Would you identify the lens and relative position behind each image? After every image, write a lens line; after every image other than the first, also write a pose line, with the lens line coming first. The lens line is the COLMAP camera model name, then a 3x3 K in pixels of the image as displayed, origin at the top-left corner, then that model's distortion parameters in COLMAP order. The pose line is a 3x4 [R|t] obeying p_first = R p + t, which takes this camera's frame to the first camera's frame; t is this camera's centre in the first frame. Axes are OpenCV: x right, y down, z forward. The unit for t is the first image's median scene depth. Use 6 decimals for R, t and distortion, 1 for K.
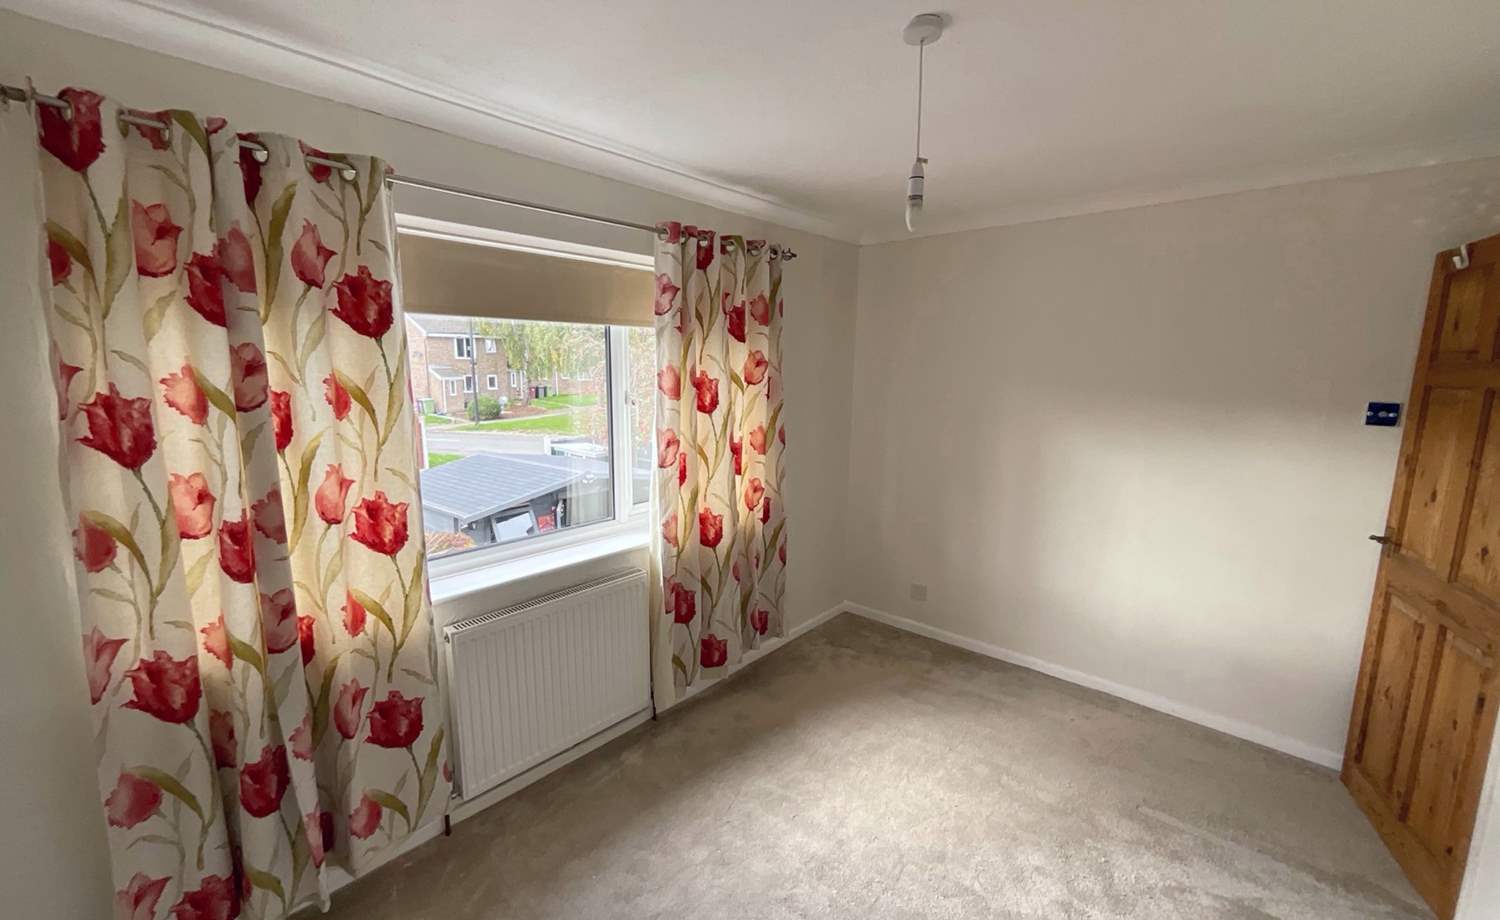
lens RADIAL K [[569.1, 0, 748.7], [0, 569.1, 470.2], [0, 0, 1]] dist [-0.000411, -0.000020]
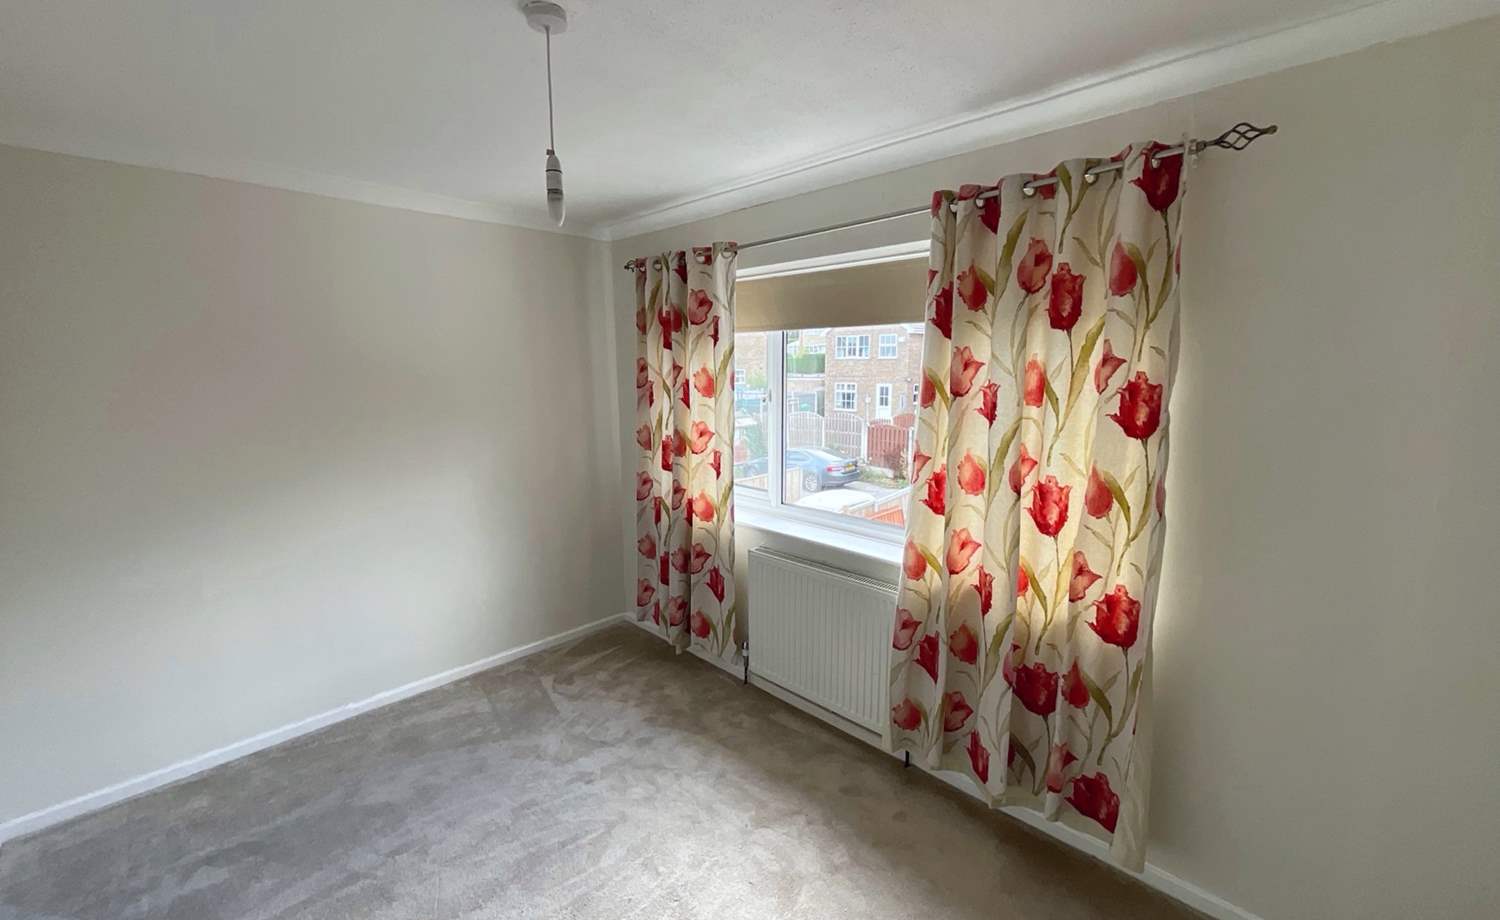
lens RADIAL K [[614.0, 0, 750.0], [0, 614.0, 460.0], [0, 0, 1]] dist [0.000006, 0.000024]
pose [[-0.029743, 0.169089, -0.985152, 0.793562], [-0.161697, 0.971793, 0.171678, -0.165869], [0.986392, 0.164402, -0.001563, 0.780947]]
